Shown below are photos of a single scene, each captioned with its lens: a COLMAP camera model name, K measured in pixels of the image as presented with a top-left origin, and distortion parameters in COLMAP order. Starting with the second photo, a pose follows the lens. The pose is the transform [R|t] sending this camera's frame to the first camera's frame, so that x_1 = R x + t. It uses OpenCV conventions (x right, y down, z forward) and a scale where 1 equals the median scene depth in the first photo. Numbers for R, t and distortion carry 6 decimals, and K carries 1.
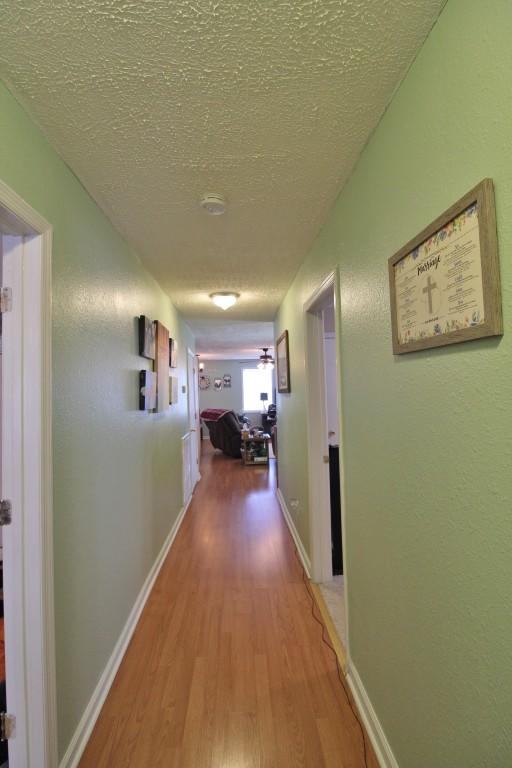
lens RADIAL K [[353.2, 0, 256.0], [0, 353.2, 380.9], [0, 0, 1]] dist [-0.002067, -0.012548]
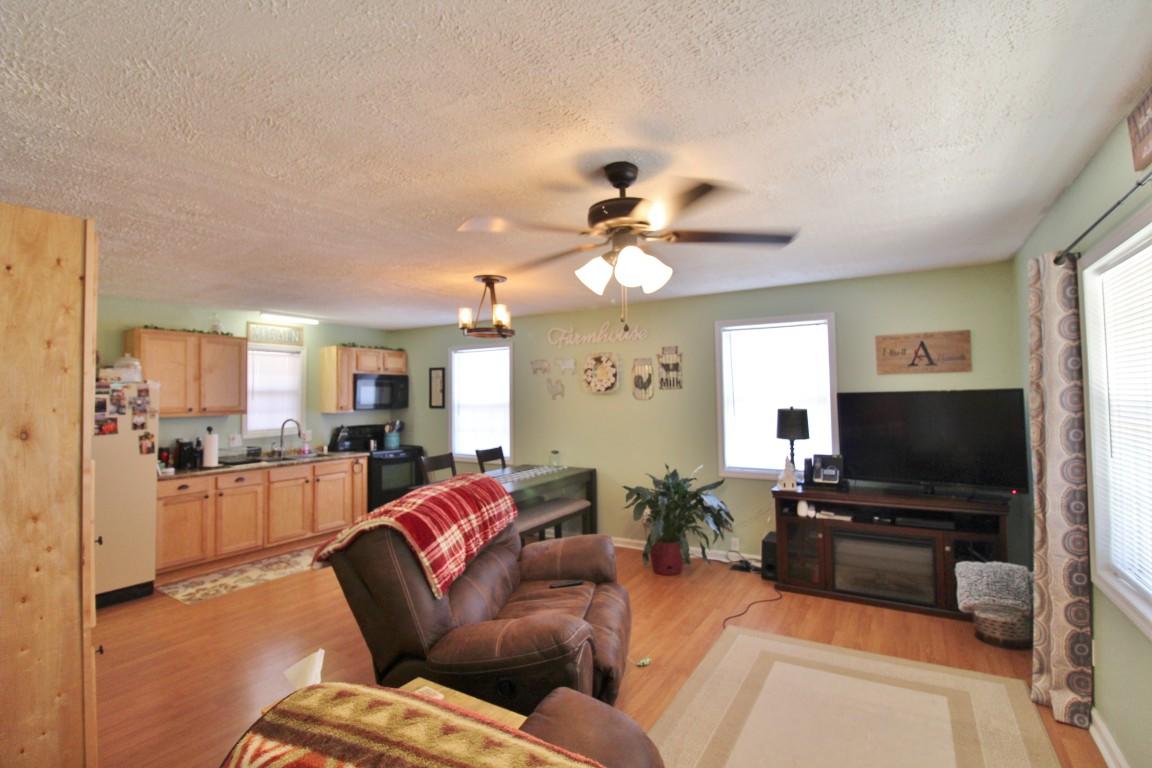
lens RADIAL K [[529.1, 0, 579.5], [0, 529.1, 377.9], [0, 0, 1]] dist [0.003326, -0.016678]
pose [[0.822212, -0.010364, -0.569087, 0.116017], [0.009808, 0.999944, -0.004040, 0.010339], [0.569097, -0.002260, 0.822268, 0.575366]]
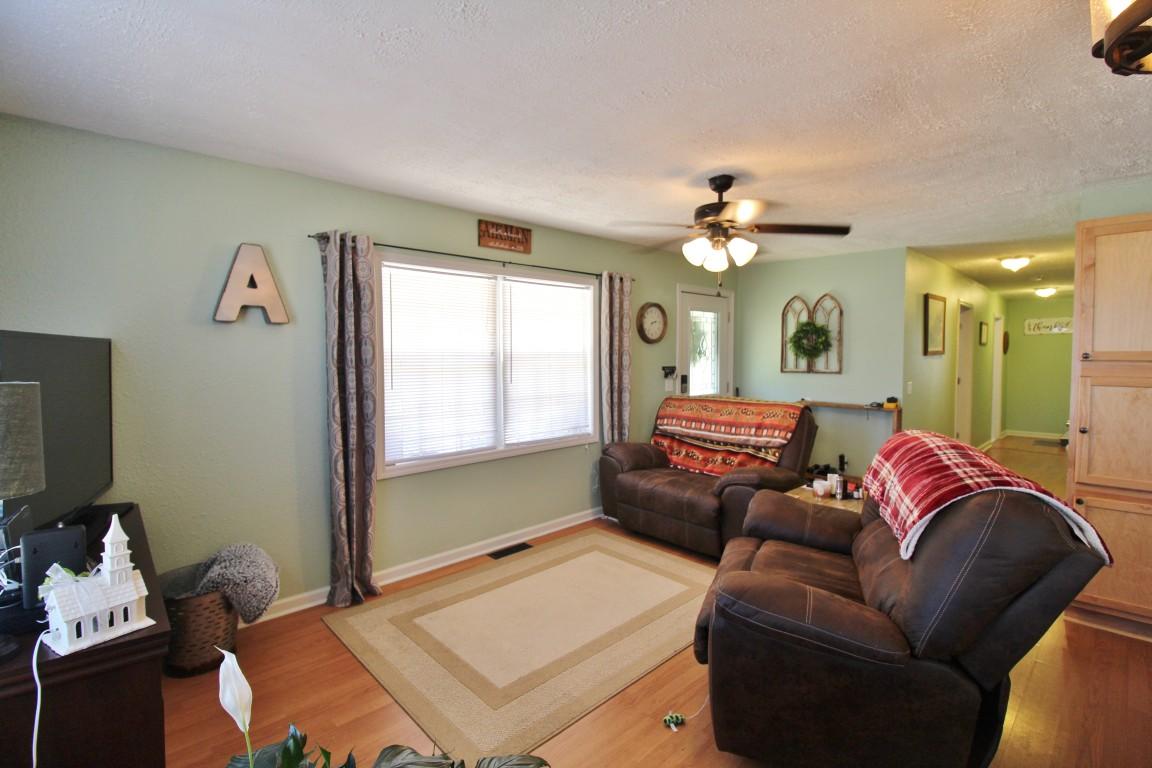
lens RADIAL K [[529.8, 0, 576.2], [0, 529.8, 376.7], [0, 0, 1]] dist [-0.002067, -0.012548]
pose [[-0.646982, -0.004877, 0.762489, -0.133156], [0.000379, 0.999977, 0.006719, 0.031846], [-0.762505, 0.004636, -0.646966, 0.965343]]
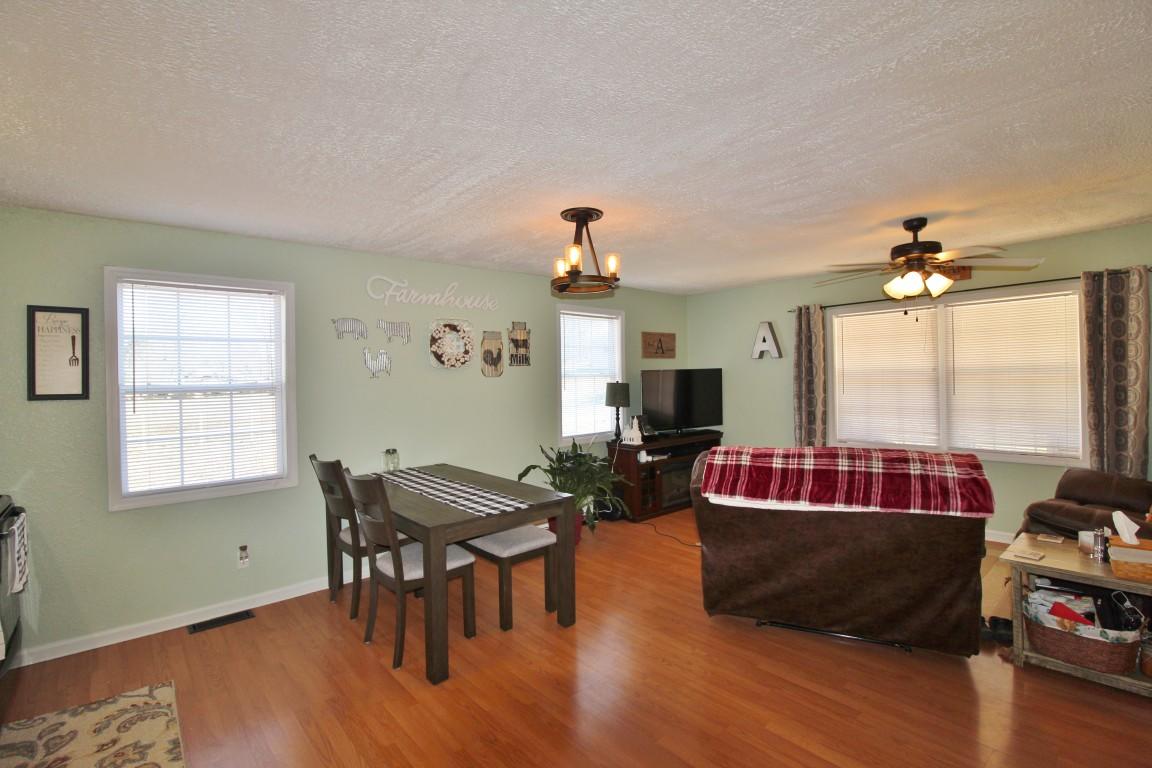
lens RADIAL K [[529.8, 0, 576.2], [0, 529.8, 376.7], [0, 0, 1]] dist [-0.002067, -0.012548]
pose [[0.789431, 0.004905, 0.613819, -0.319659], [-0.010072, 0.999937, 0.004964, 0.025519], [-0.613756, -0.010101, 0.789431, 0.617222]]
